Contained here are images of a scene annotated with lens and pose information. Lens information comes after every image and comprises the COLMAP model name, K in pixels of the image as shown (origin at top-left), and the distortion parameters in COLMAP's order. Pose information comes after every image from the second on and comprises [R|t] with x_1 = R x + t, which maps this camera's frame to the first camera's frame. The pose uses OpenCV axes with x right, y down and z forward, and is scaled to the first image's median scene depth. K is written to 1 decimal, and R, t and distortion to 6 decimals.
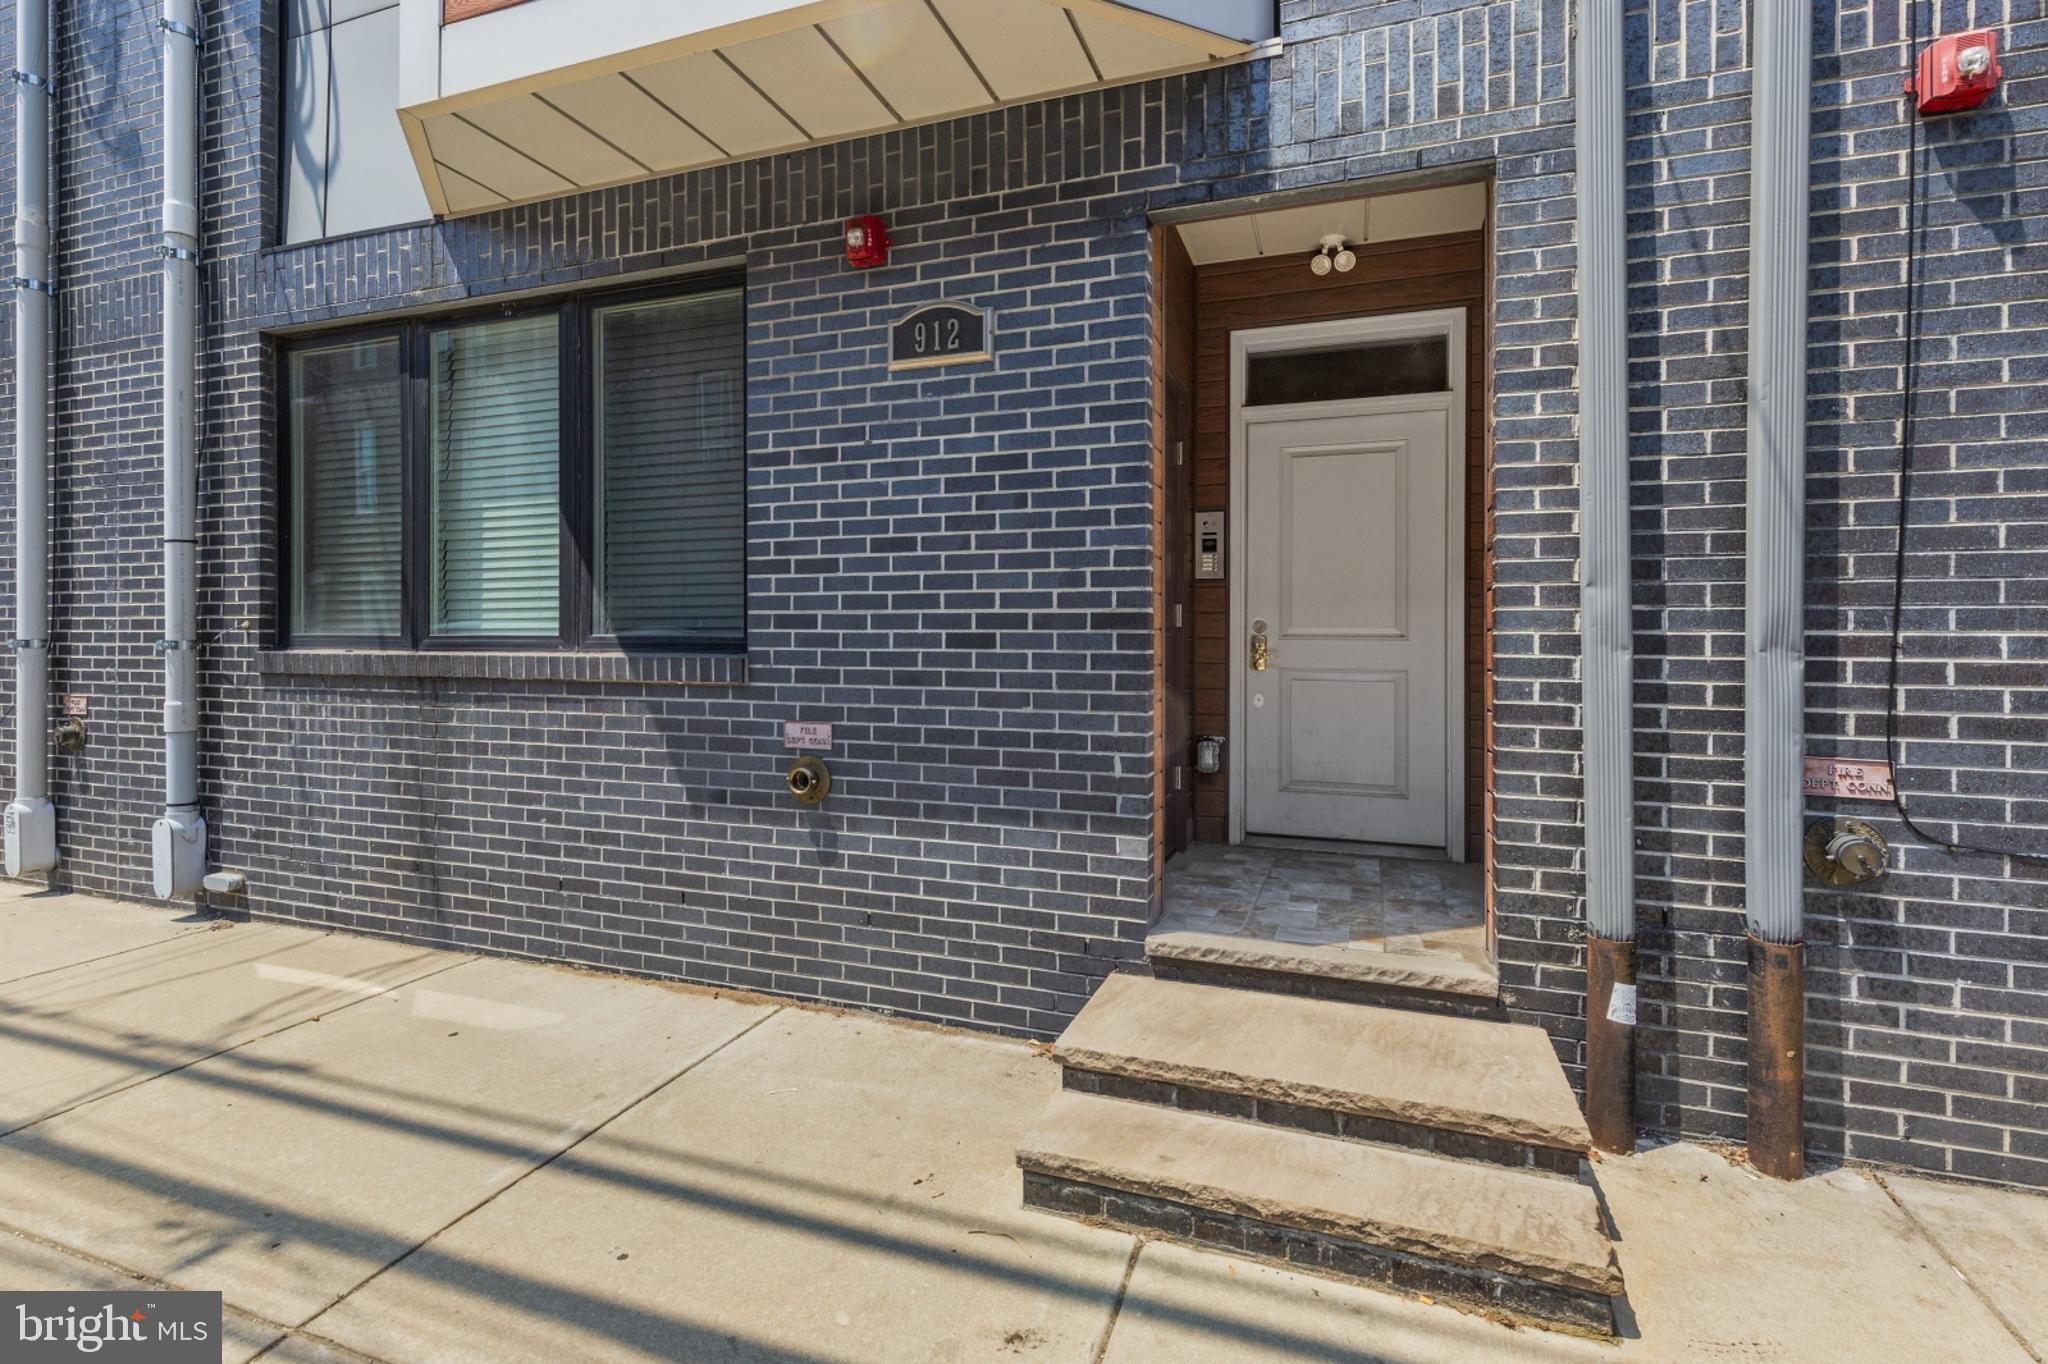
lens RADIAL K [[945.7, 0, 1018.2], [0, 945.7, 647.6], [0, 0, 1]] dist [0.003909, -0.000317]
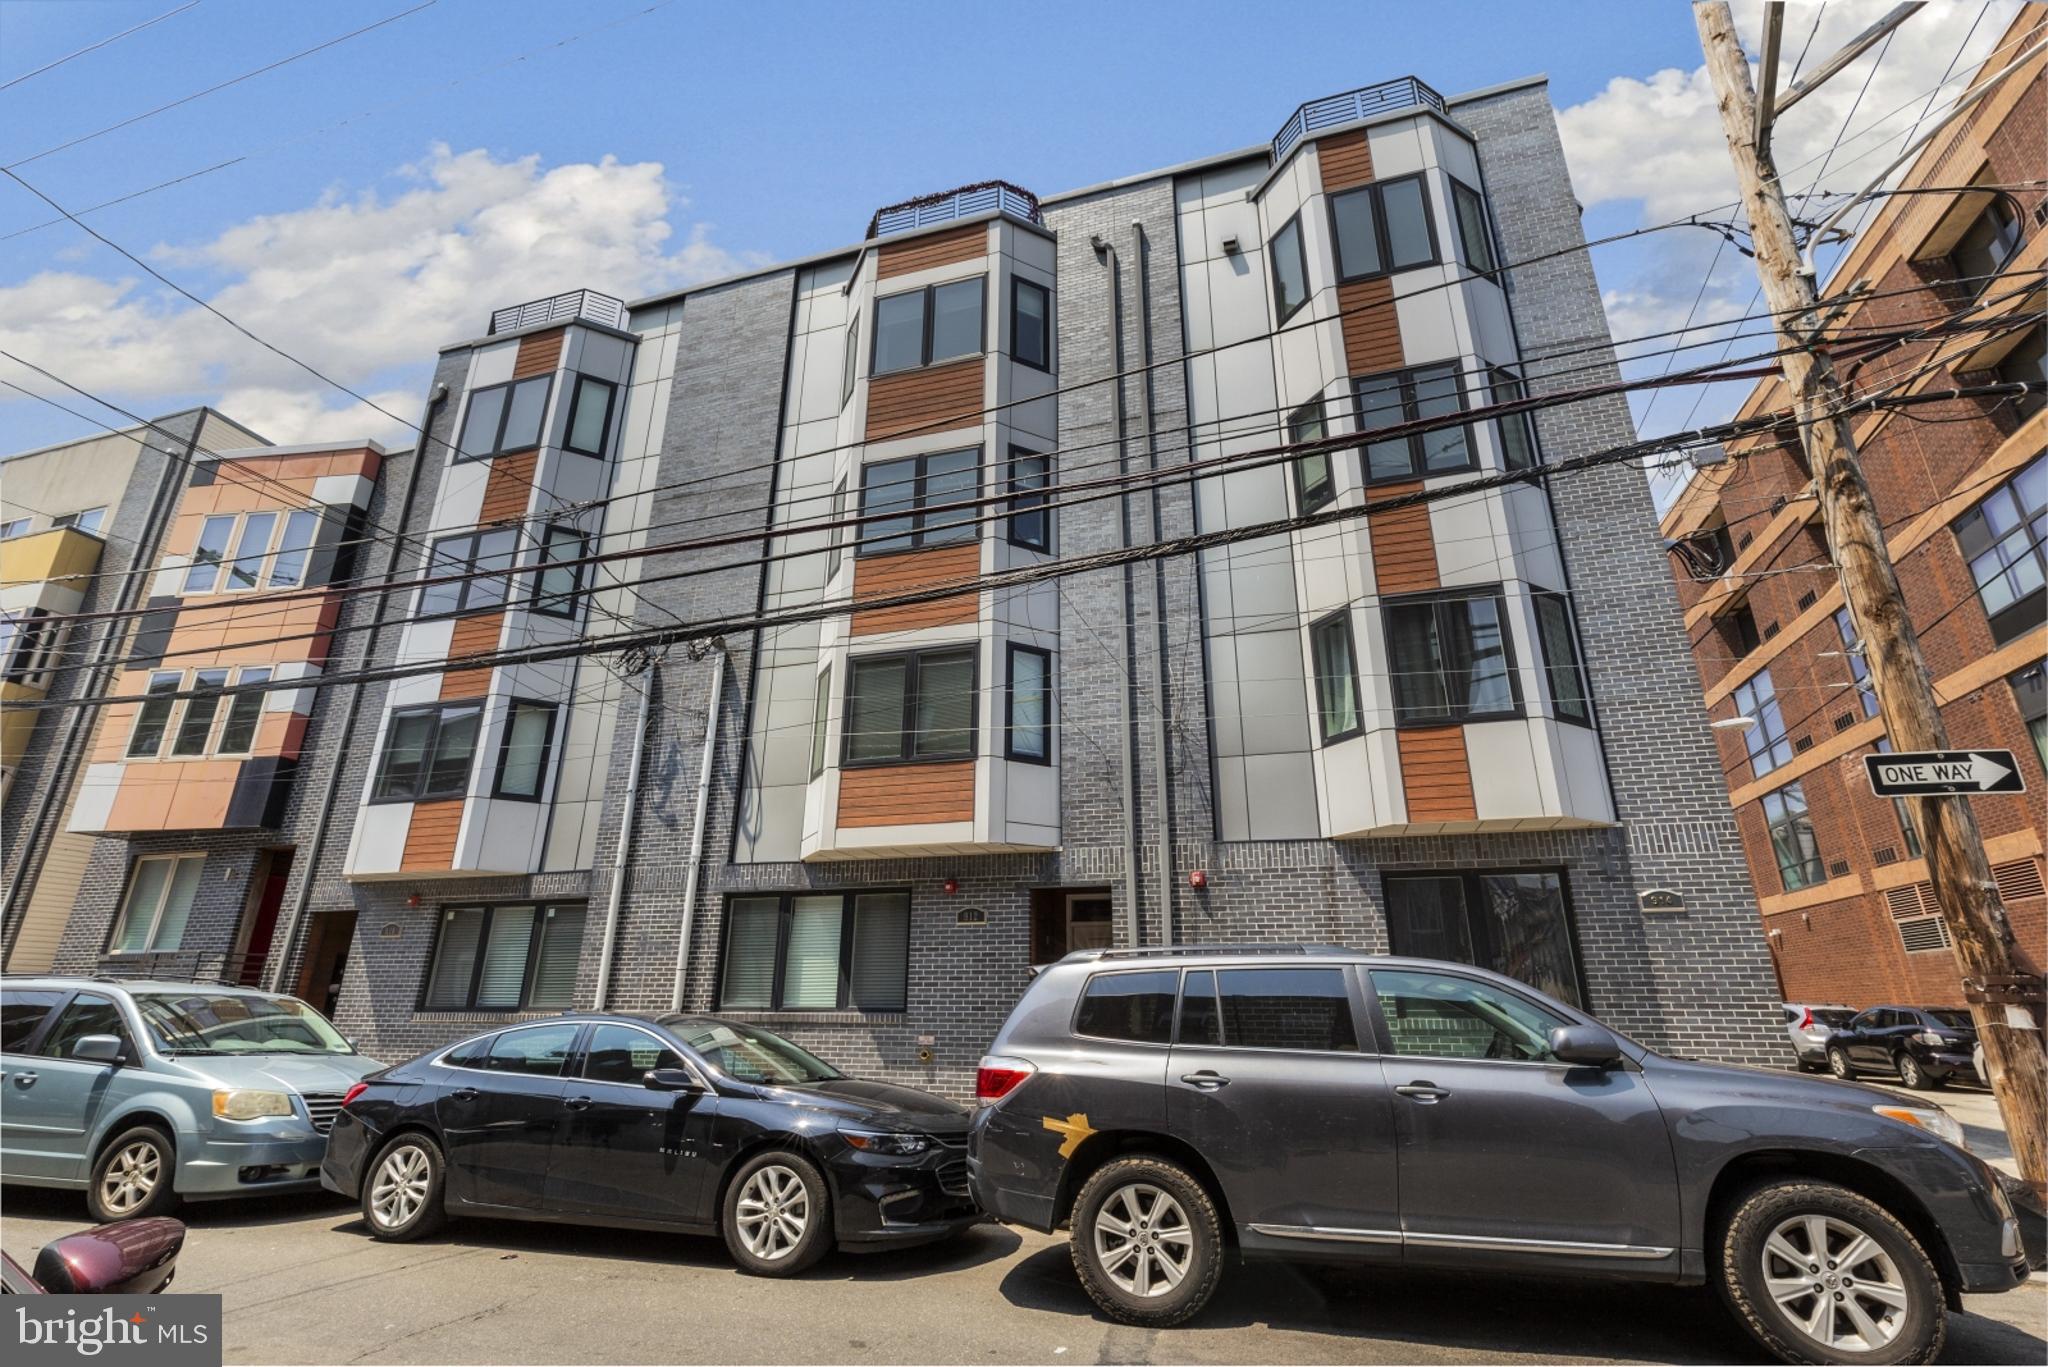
lens RADIAL K [[928.9, 0, 1027.7], [0, 928.9, 671.0], [0, 0, 1]] dist [0.009123, -0.000311]
pose [[0.997985, 0.025243, 0.058214, -0.082380], [-0.002828, 0.934244, -0.356624, 0.041346], [-0.063388, 0.355741, 0.932432, -2.115614]]
